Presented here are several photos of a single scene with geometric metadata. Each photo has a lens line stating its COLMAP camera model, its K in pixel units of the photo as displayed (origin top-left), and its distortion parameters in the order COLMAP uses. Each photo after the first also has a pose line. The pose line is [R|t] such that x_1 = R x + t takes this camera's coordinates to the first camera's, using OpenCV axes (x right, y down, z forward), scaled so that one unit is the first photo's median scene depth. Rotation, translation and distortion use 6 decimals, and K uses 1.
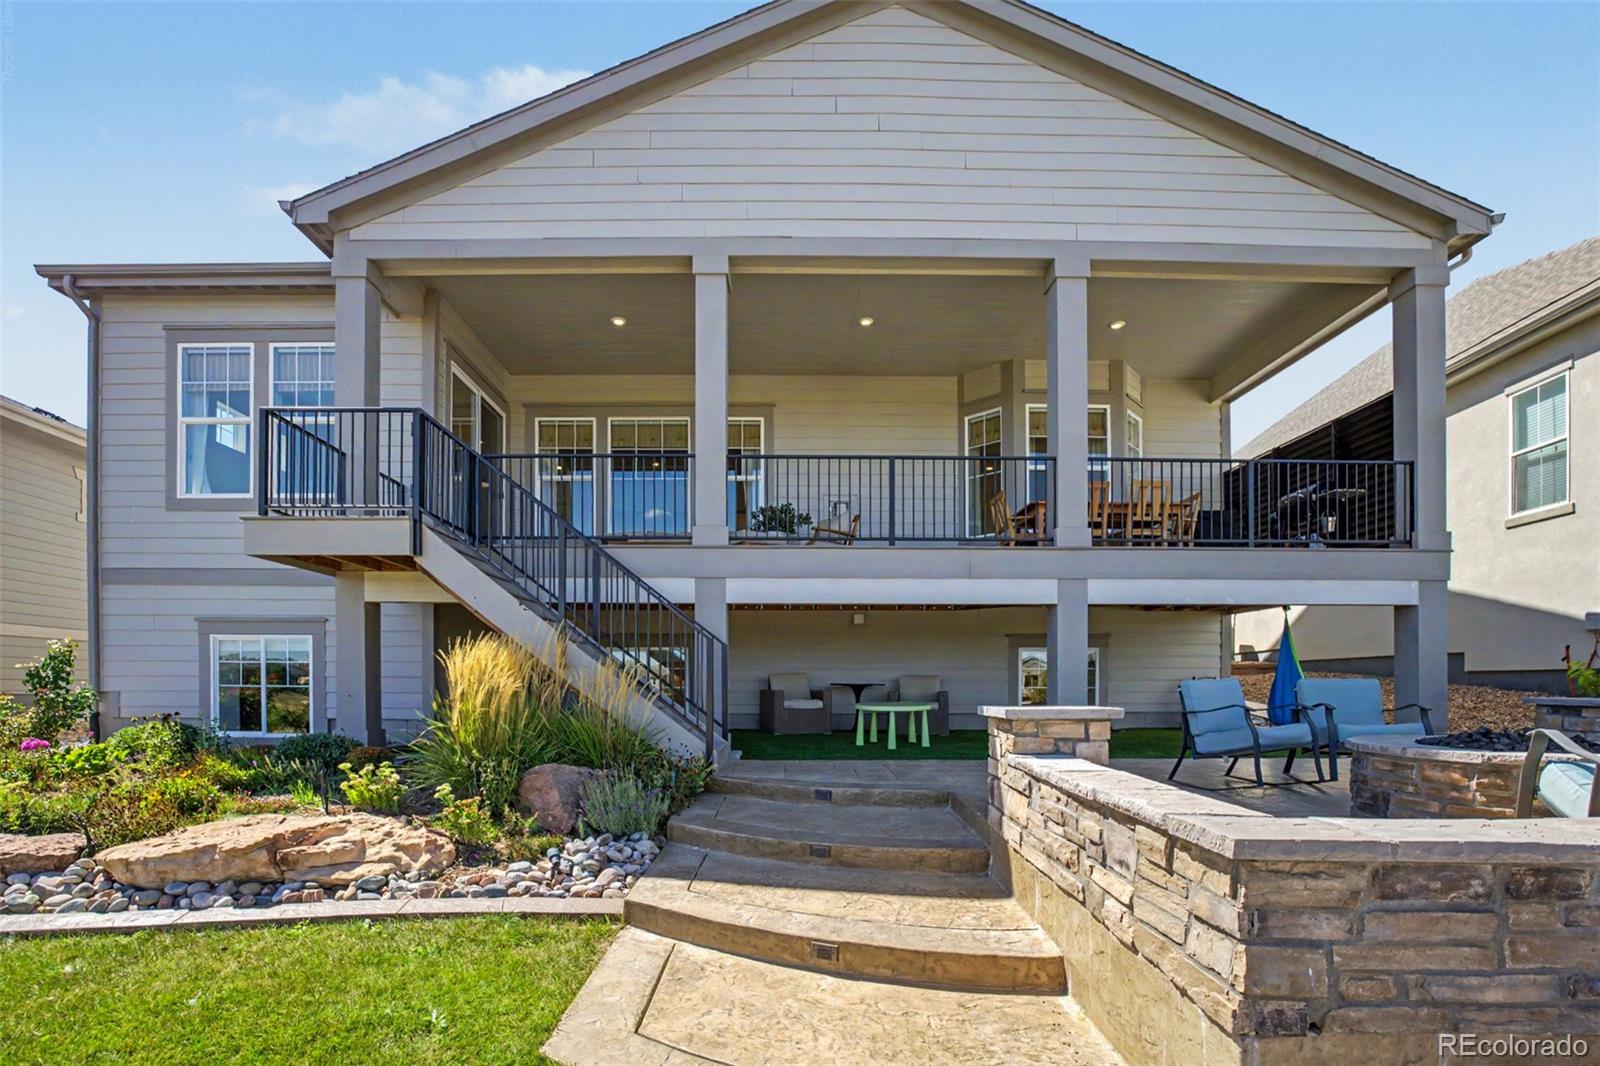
lens RADIAL K [[684.2, 0, 798.9], [0, 684.2, 580.1], [0, 0, 1]] dist [-0.047374, 0.014652]
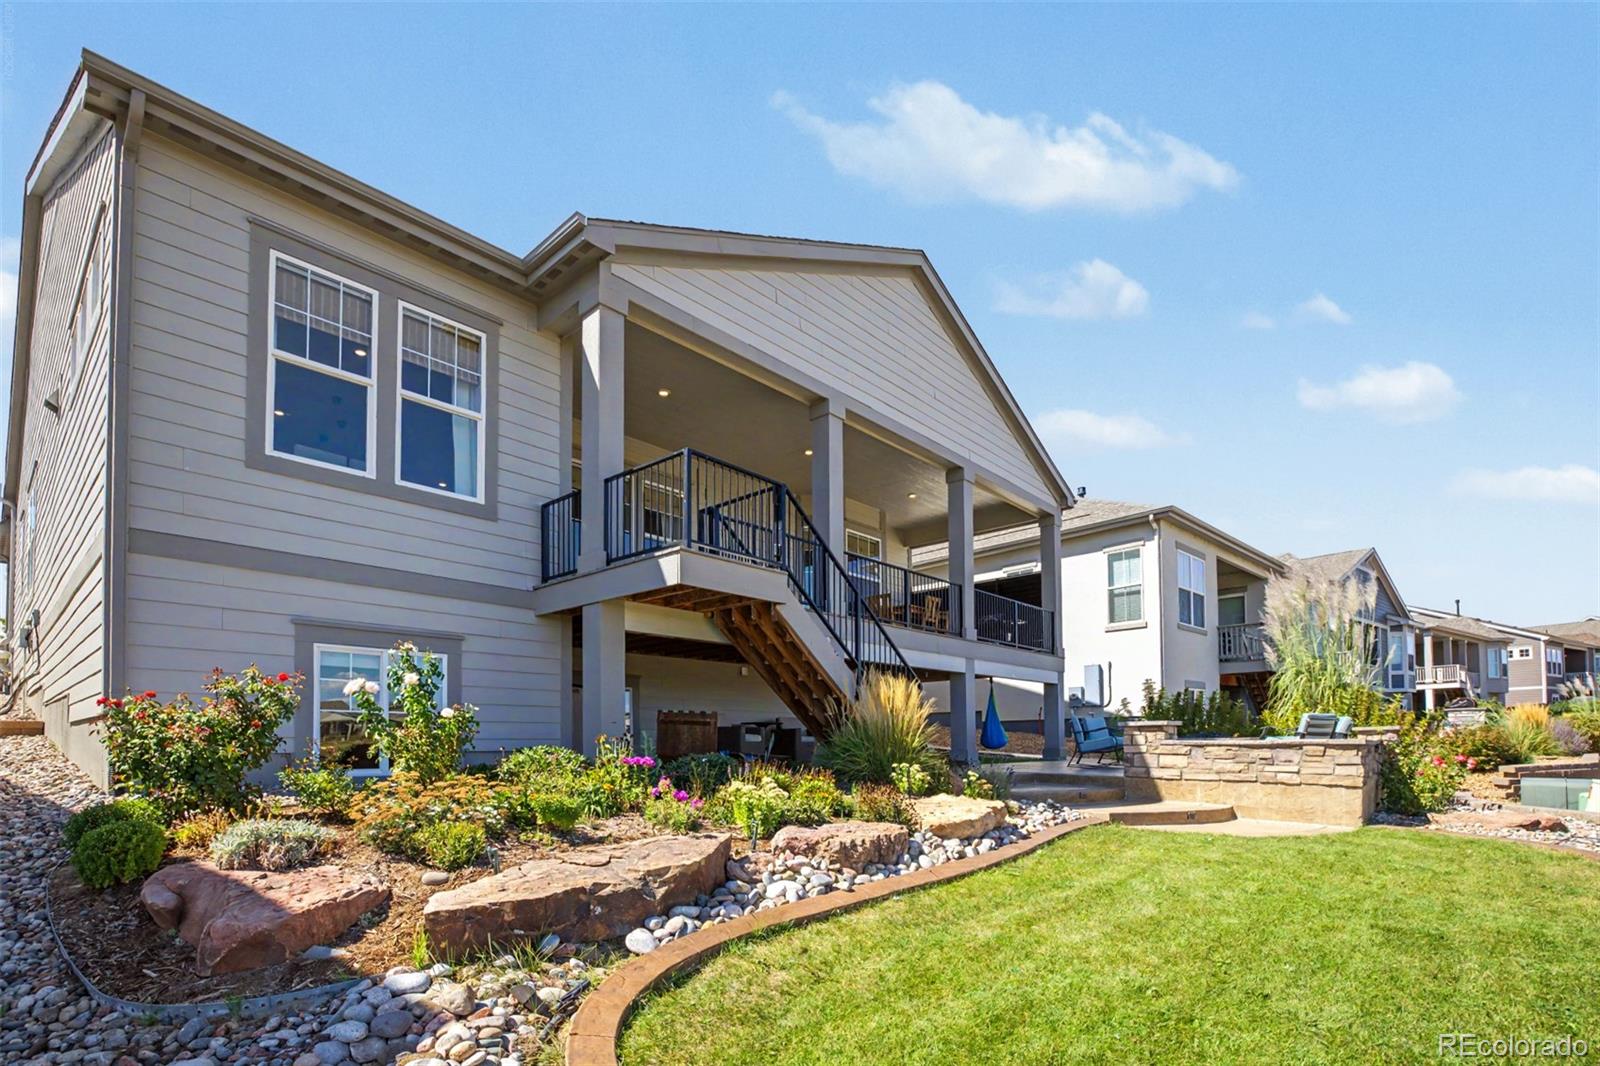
lens RADIAL K [[709.6, 0, 794.5], [0, 709.6, 520.5], [0, 0, 1]] dist [-0.048719, 0.017521]
pose [[0.701519, 0.207247, 0.681850, -1.063519], [-0.121223, 0.977539, -0.172402, 0.013461], [-0.702265, 0.038287, 0.710886, 0.022700]]
